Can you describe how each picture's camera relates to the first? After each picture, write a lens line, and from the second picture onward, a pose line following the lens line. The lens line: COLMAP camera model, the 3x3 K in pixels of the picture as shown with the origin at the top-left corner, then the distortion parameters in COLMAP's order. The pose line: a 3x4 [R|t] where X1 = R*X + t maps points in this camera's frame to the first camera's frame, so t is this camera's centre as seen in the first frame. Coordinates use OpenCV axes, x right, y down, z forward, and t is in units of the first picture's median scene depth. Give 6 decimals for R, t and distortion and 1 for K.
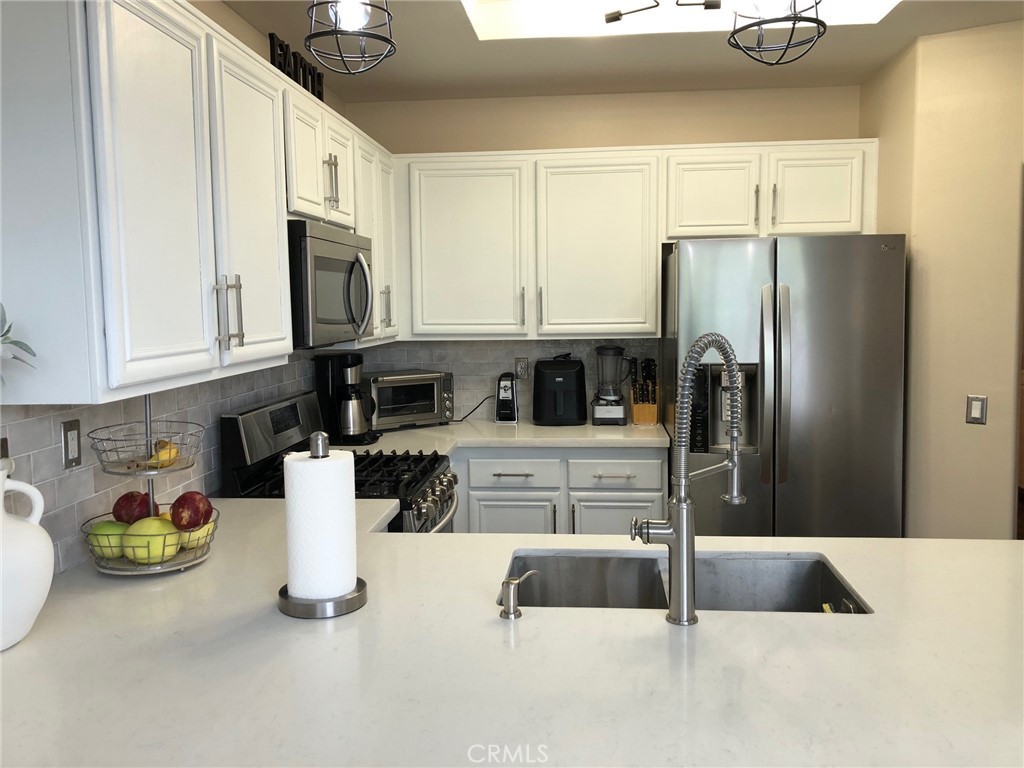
lens RADIAL K [[817.9, 0, 512.5], [0, 817.9, 376.6], [0, 0, 1]] dist [0.004297, -0.005524]
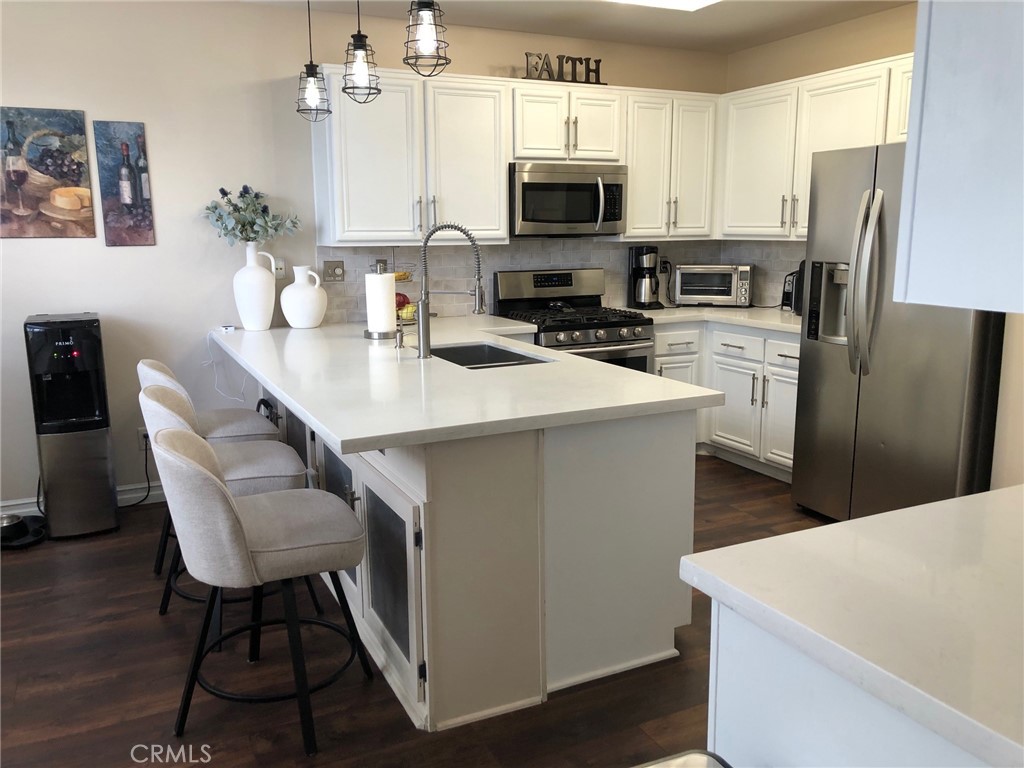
lens RADIAL K [[821.4, 0, 494.7], [0, 821.4, 373.3], [0, 0, 1]] dist [0.085053, -0.308972]
pose [[0.516169, 0.159547, -0.841495, 0.906321], [-0.075507, 0.987148, 0.140847, 0.009044], [0.853152, -0.009162, 0.521582, 0.007429]]
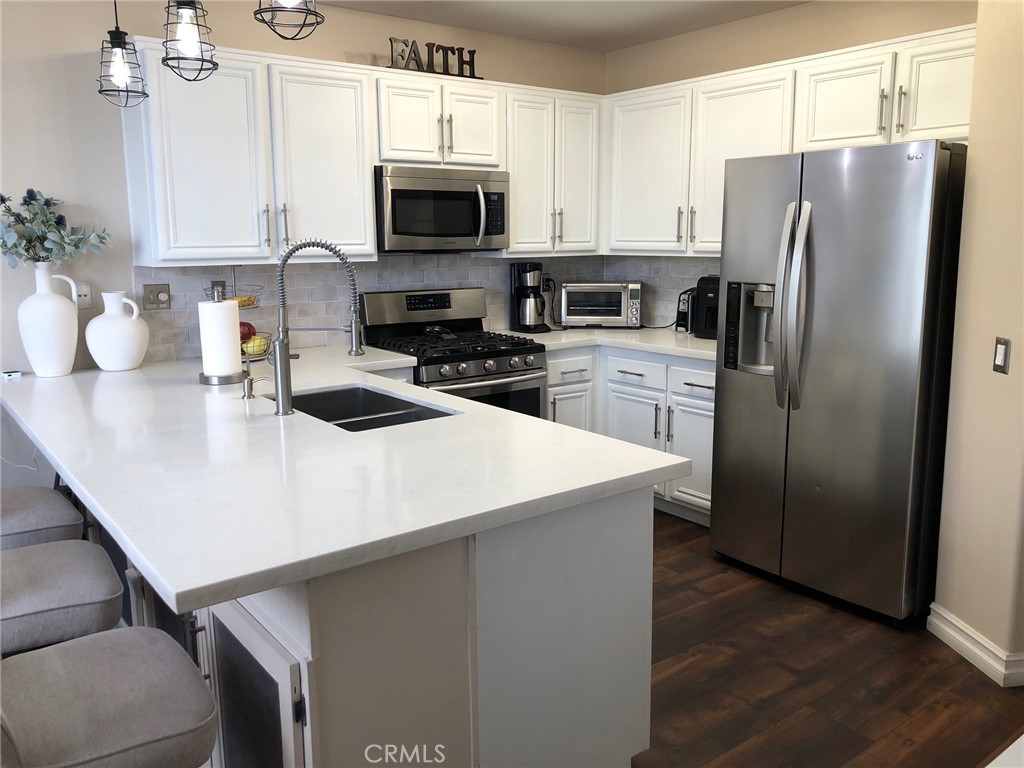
lens RADIAL K [[831.2, 0, 507.8], [0, 831.2, 366.3], [0, 0, 1]] dist [0.006575, -0.008802]
pose [[0.680278, 0.125949, -0.722052, 0.728908], [-0.068197, 0.991728, 0.108737, -0.004701], [0.729775, -0.024729, 0.683240, 0.073127]]
